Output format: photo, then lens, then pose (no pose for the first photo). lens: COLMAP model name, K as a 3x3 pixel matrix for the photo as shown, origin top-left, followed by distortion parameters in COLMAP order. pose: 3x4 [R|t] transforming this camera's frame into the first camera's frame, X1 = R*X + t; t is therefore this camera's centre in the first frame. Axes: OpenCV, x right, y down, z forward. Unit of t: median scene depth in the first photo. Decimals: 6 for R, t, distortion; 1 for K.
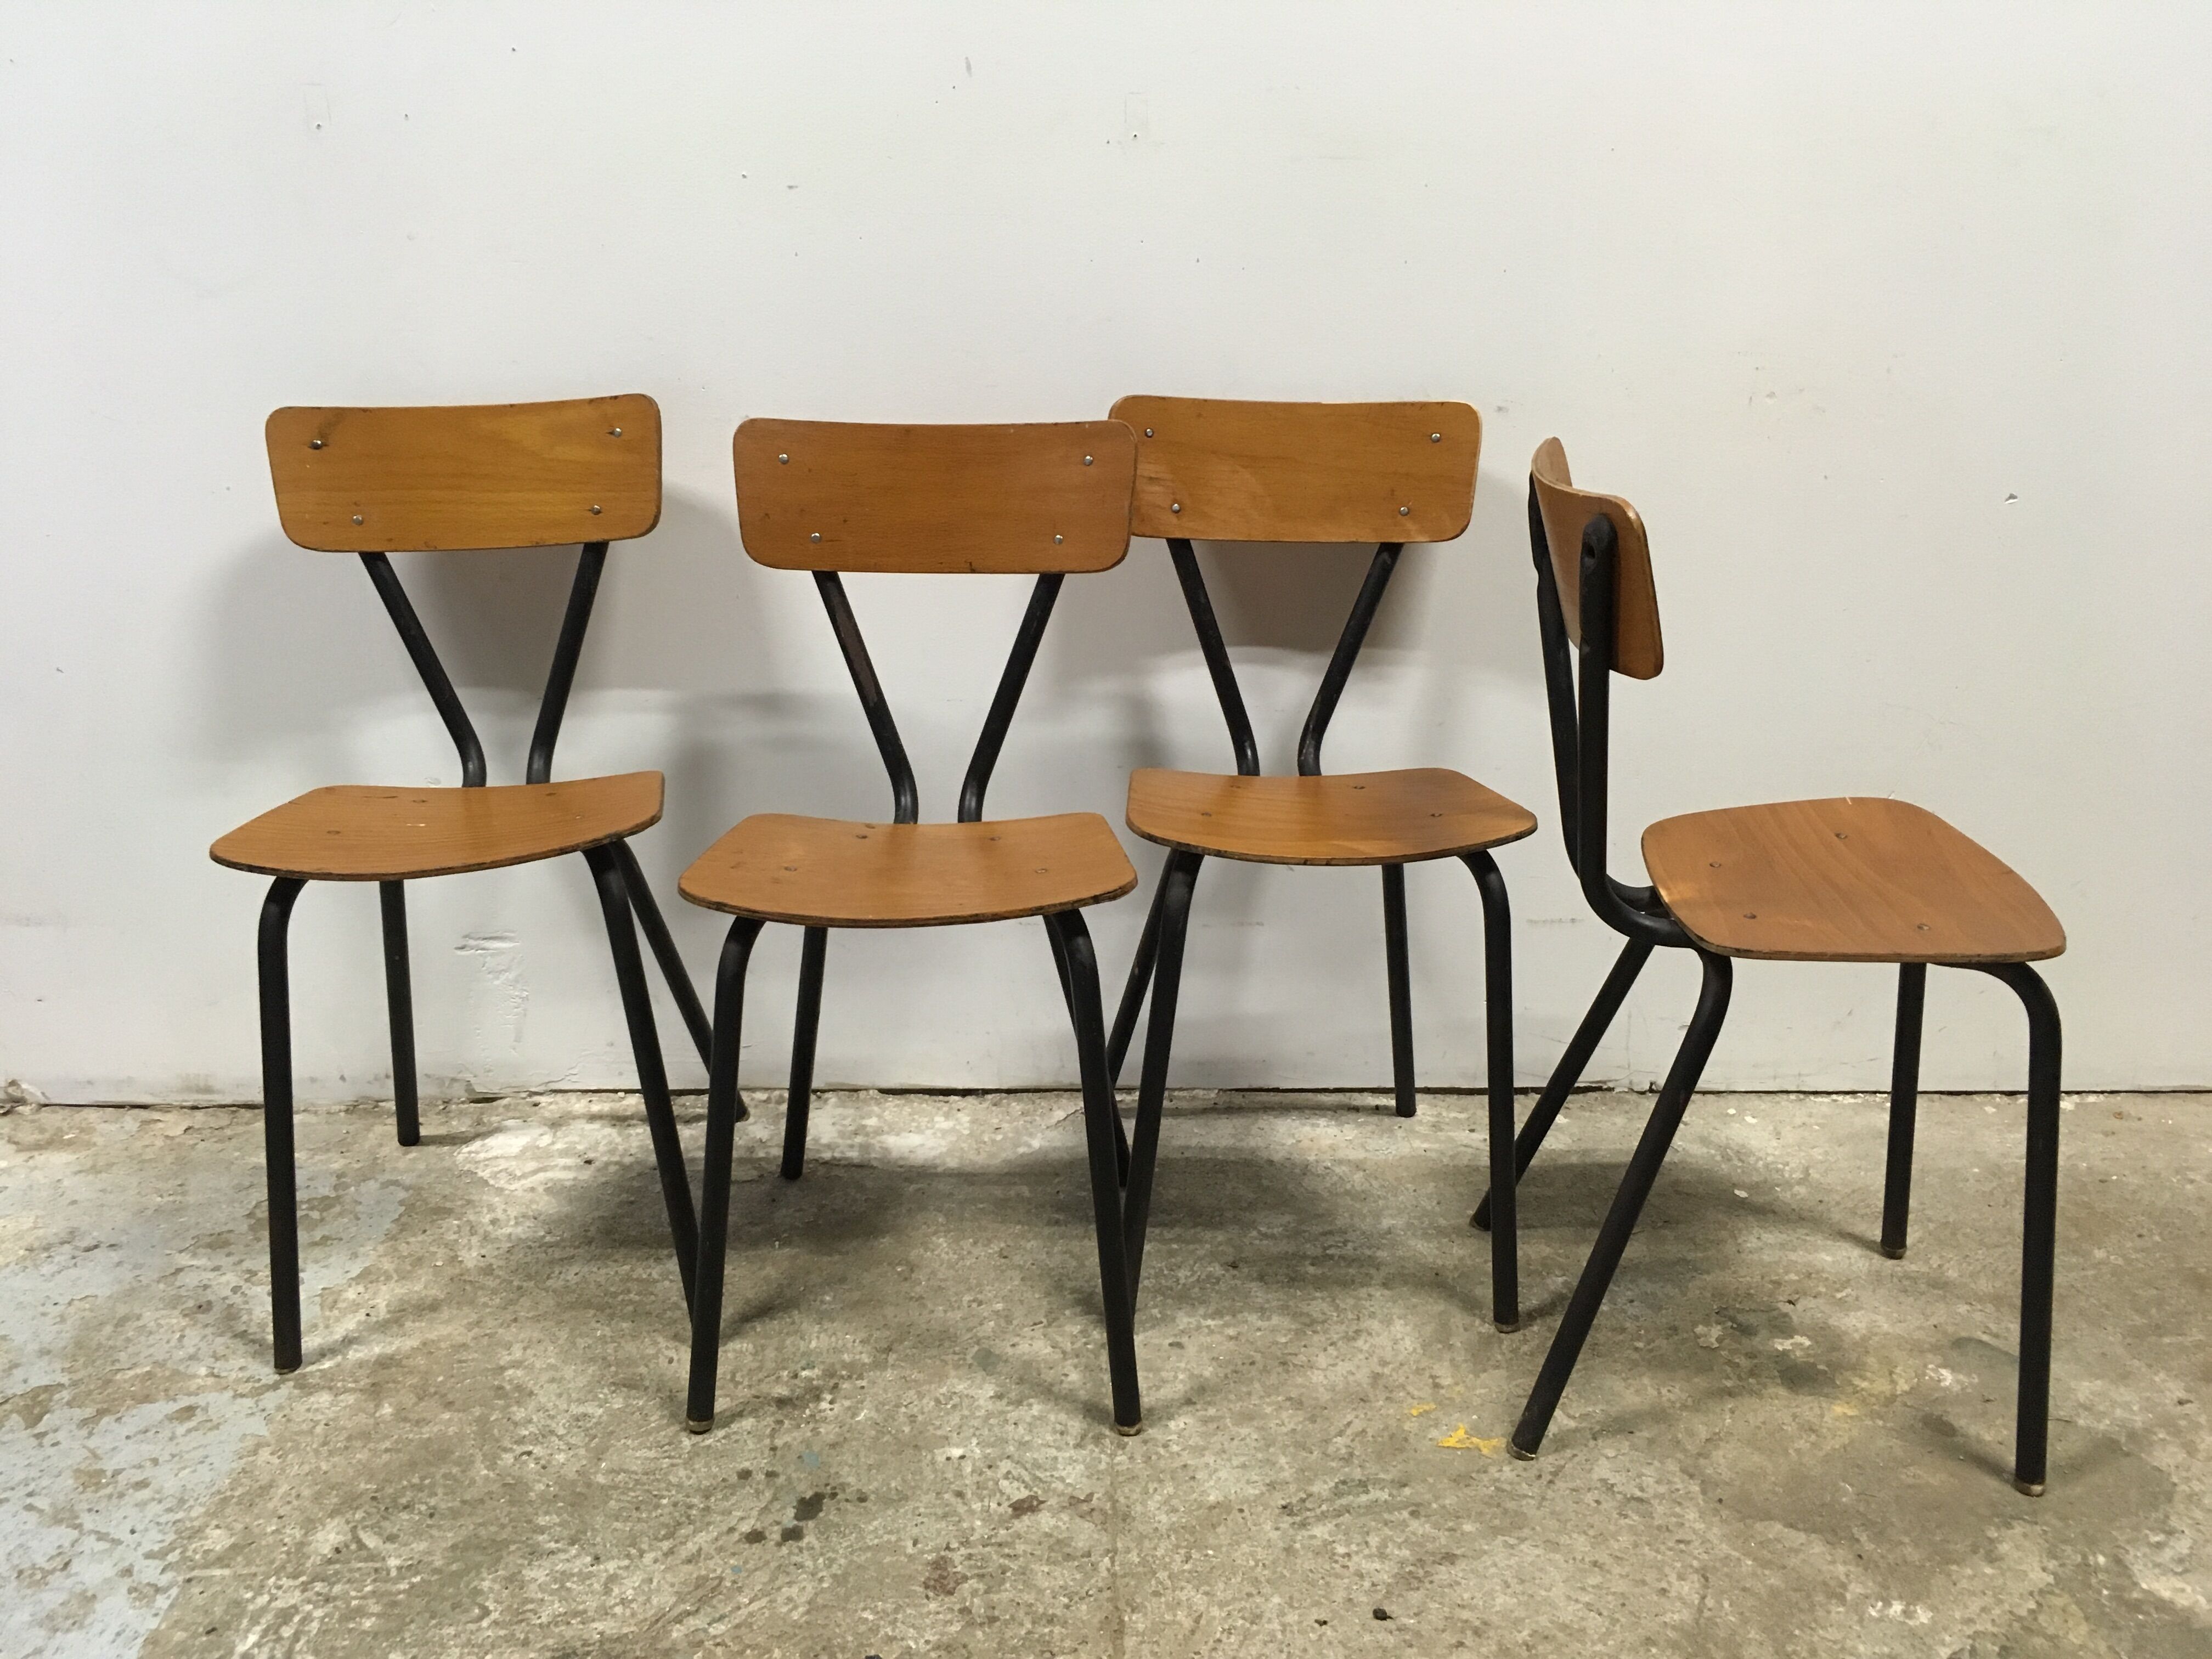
lens RADIAL K [[1892.7, 0, 1105.8], [0, 1892.7, 836.8], [0, 0, 1]] dist [0.062259, -0.094891]
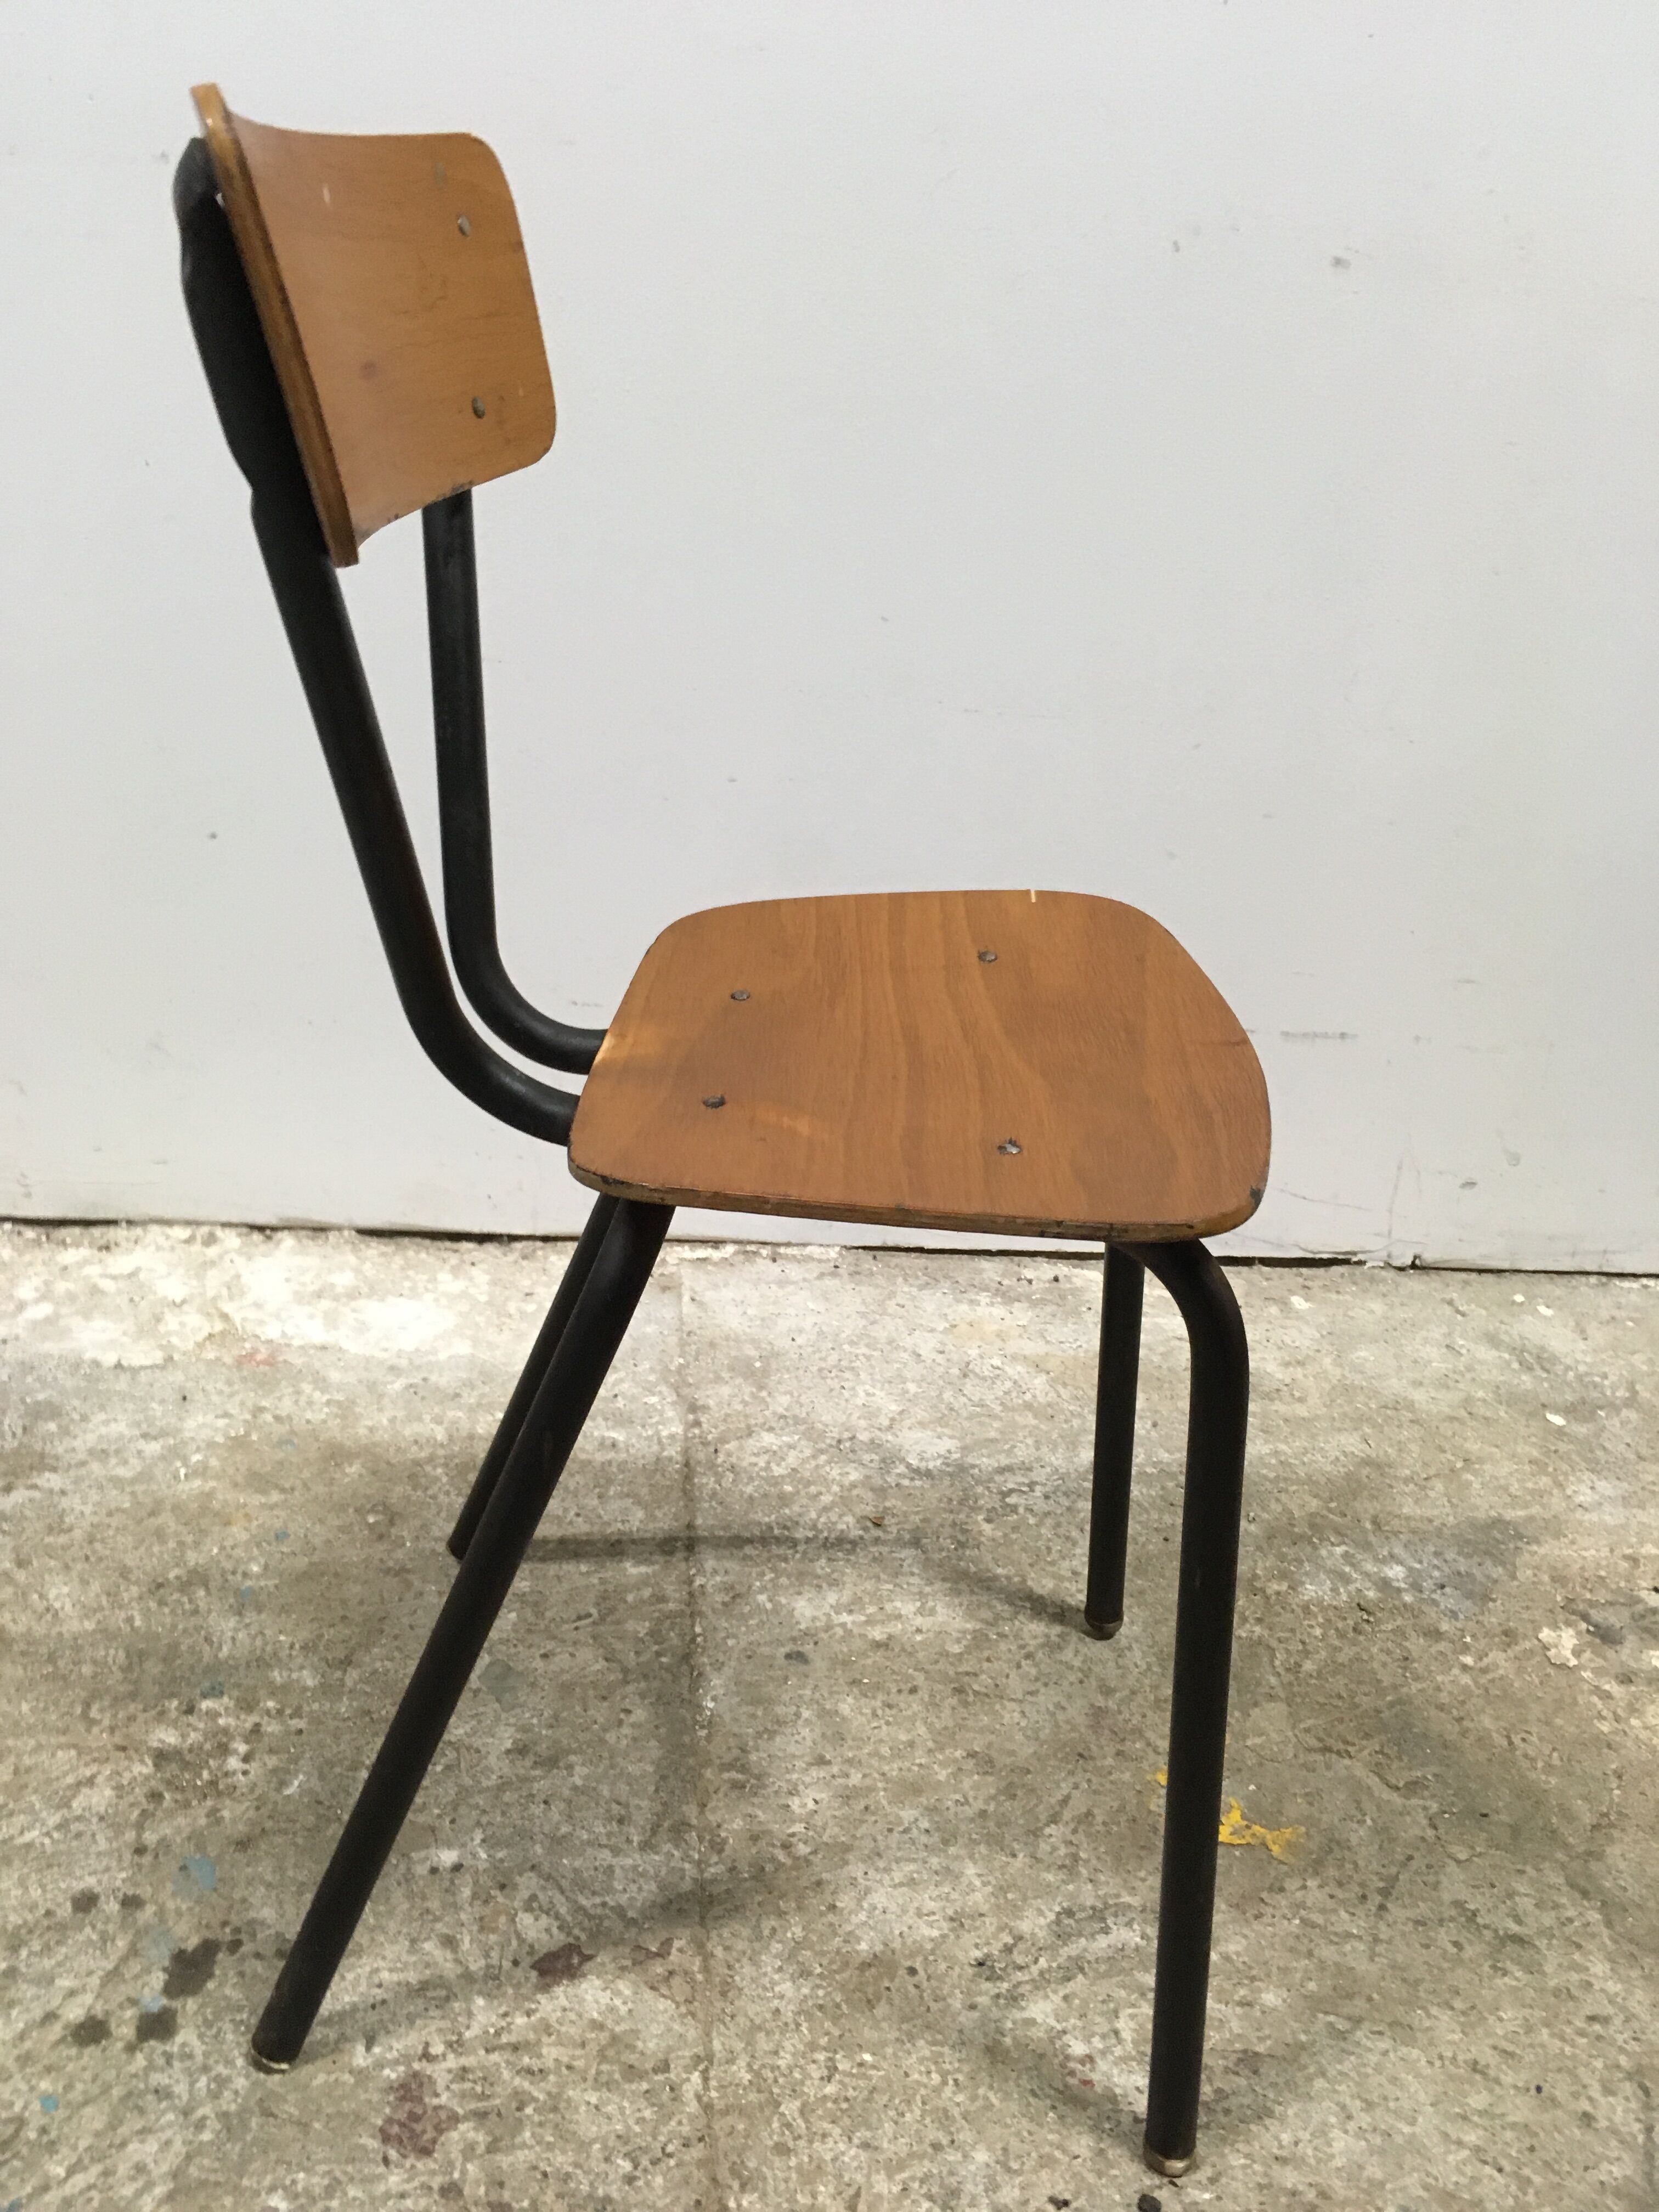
lens RADIAL K [[1892.7, 0, 840.5], [0, 1892.7, 1094.8], [0, 0, 1]] dist [0.062259, -0.094891]
pose [[0.992756, 0.043770, 0.111890, -0.030502], [-0.053771, 0.994669, 0.087994, 0.016571], [-0.107442, -0.093373, 0.989817, 0.377220]]
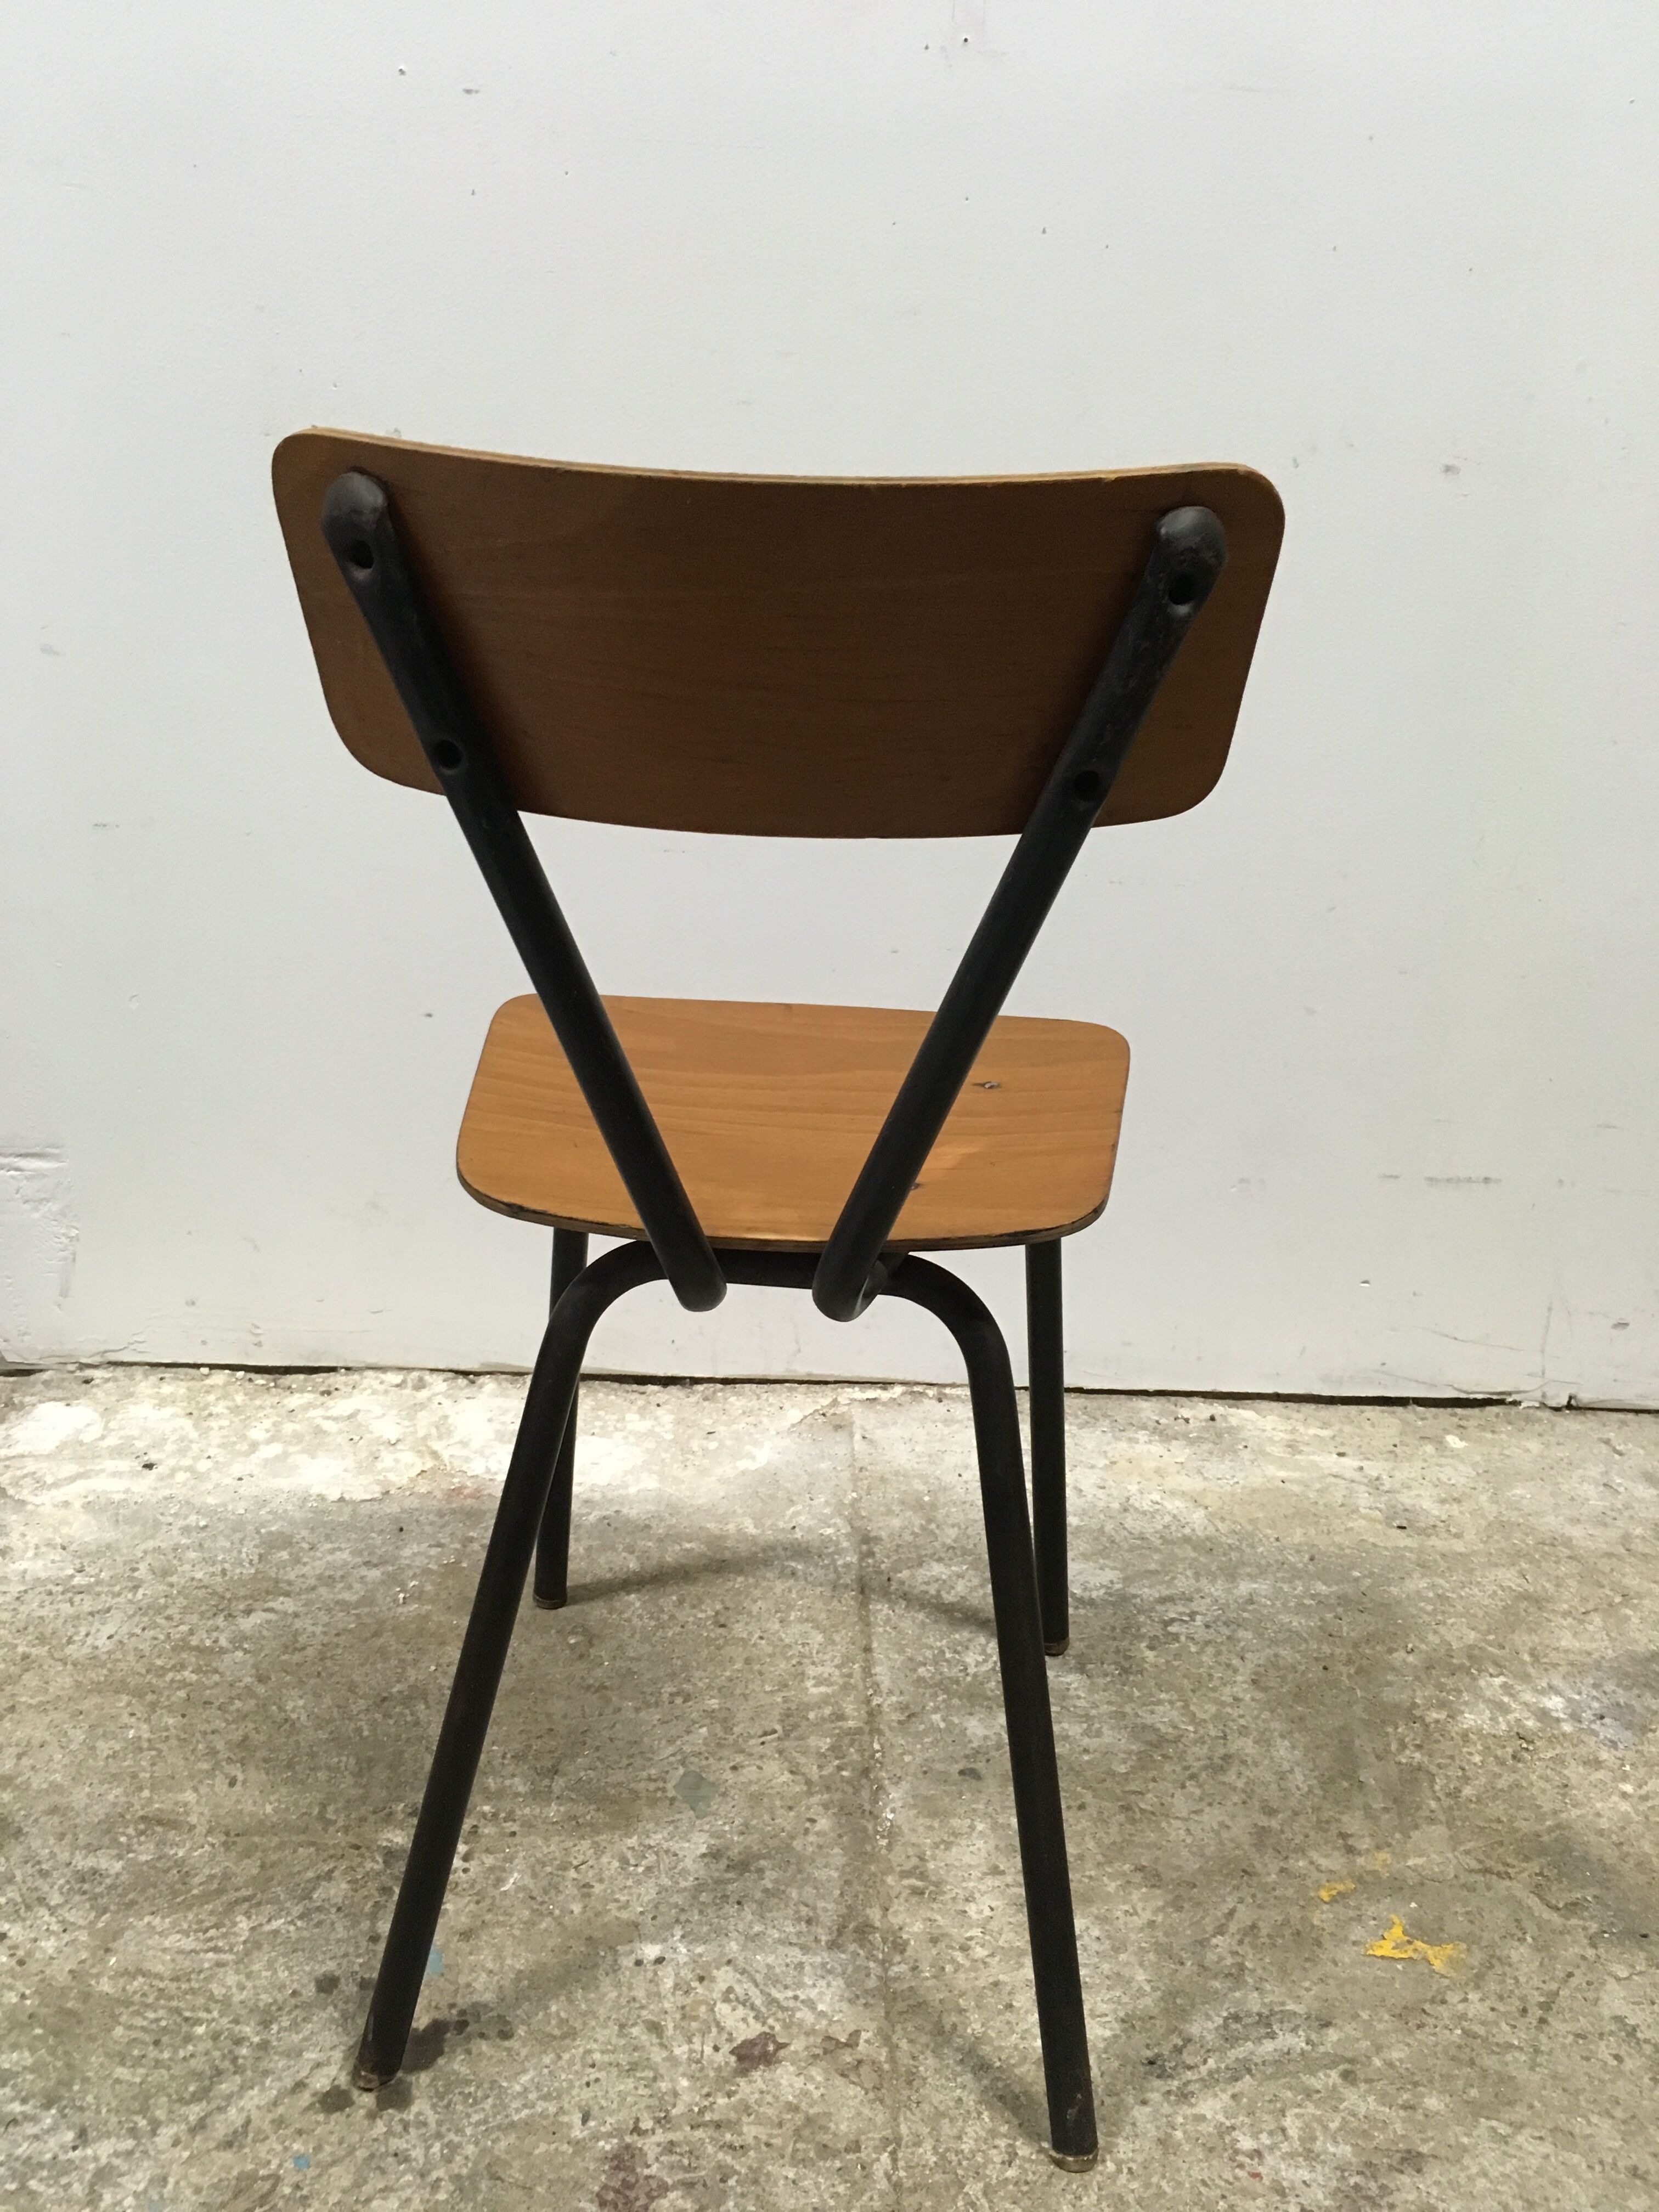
lens RADIAL K [[1892.7, 0, 835.3], [0, 1892.7, 1113.1], [0, 0, 1]] dist [0.062259, -0.094891]
pose [[0.999119, 0.033981, 0.024608, -0.038291], [-0.034451, 0.999227, 0.018940, 0.015558], [-0.023945, -0.019771, 0.999518, 0.319787]]
